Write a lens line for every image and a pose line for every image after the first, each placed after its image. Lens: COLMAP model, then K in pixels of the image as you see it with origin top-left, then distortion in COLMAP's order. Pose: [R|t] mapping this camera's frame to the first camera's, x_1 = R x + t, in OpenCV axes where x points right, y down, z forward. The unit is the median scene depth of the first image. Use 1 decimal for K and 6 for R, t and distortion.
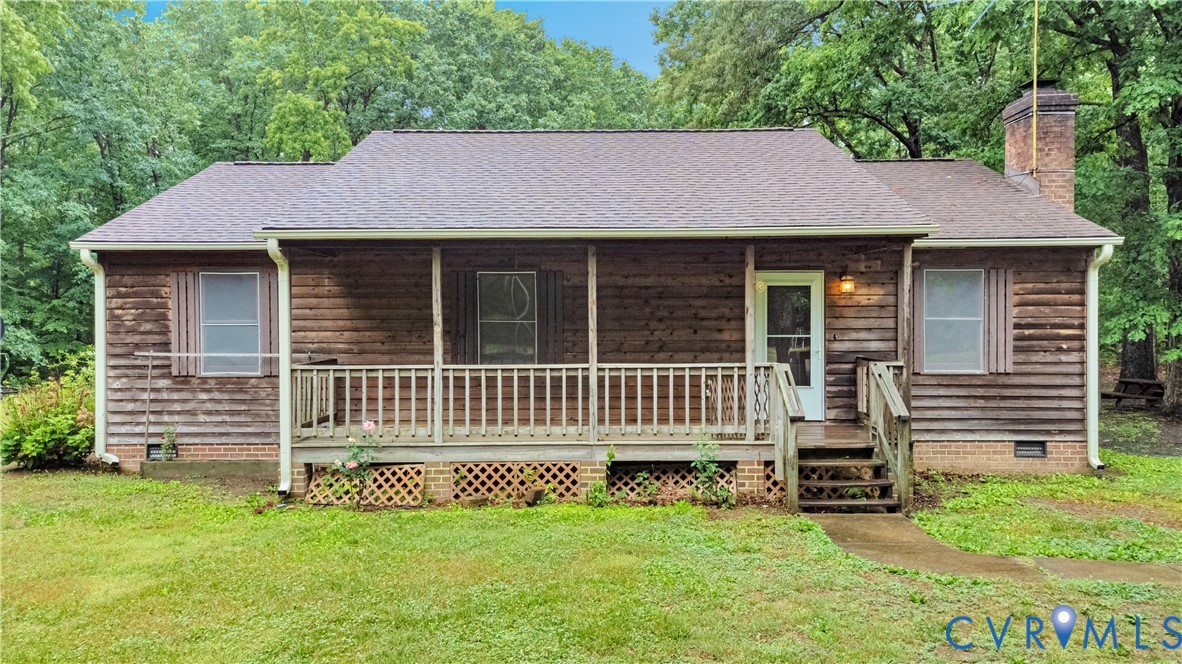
lens RADIAL K [[877.7, 0, 591.0], [0, 877.7, 332.0], [0, 0, 1]] dist [0.048742, -0.008458]
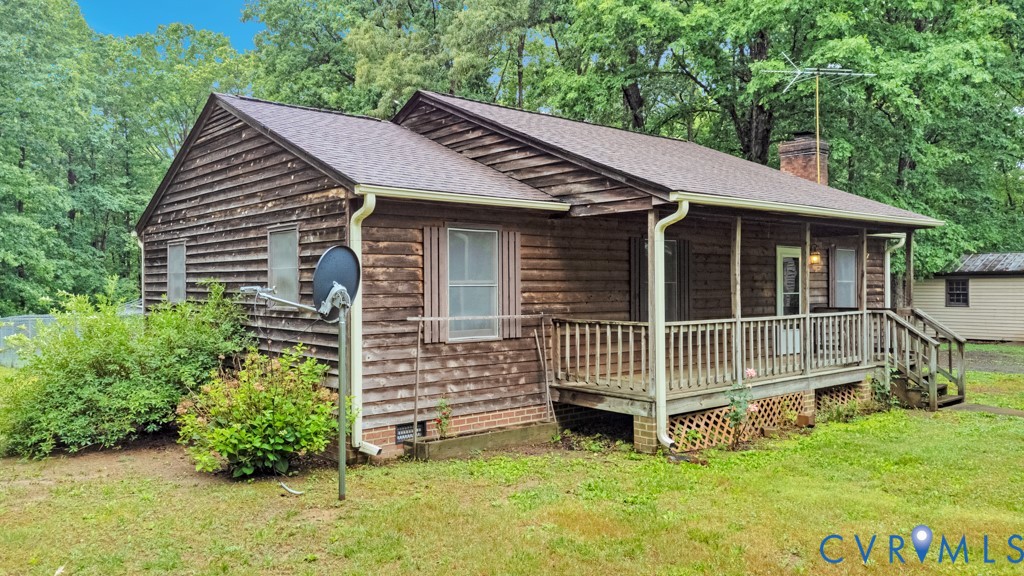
lens RADIAL K [[760.4, 0, 512.0], [0, 760.4, 288.0], [0, 0, 1]] dist [0.048742, -0.008458]
pose [[0.758073, -0.001908, 0.652167, -0.904574], [0.014745, 0.999790, -0.014214, 0.006367], [-0.652003, 0.020391, 0.757942, 0.368784]]
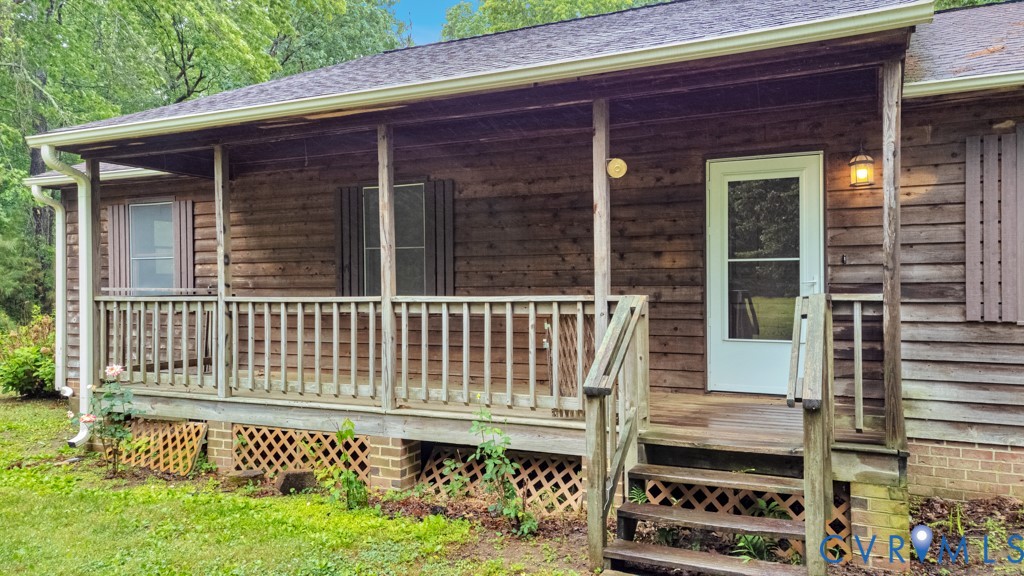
lens RADIAL K [[760.4, 0, 512.0], [0, 760.4, 288.0], [0, 0, 1]] dist [0.048742, -0.008458]
pose [[0.898076, -0.000781, -0.439840, 0.303551], [-0.003201, 0.999960, -0.008312, 0.029604], [0.439829, 0.008873, 0.898038, 0.432530]]
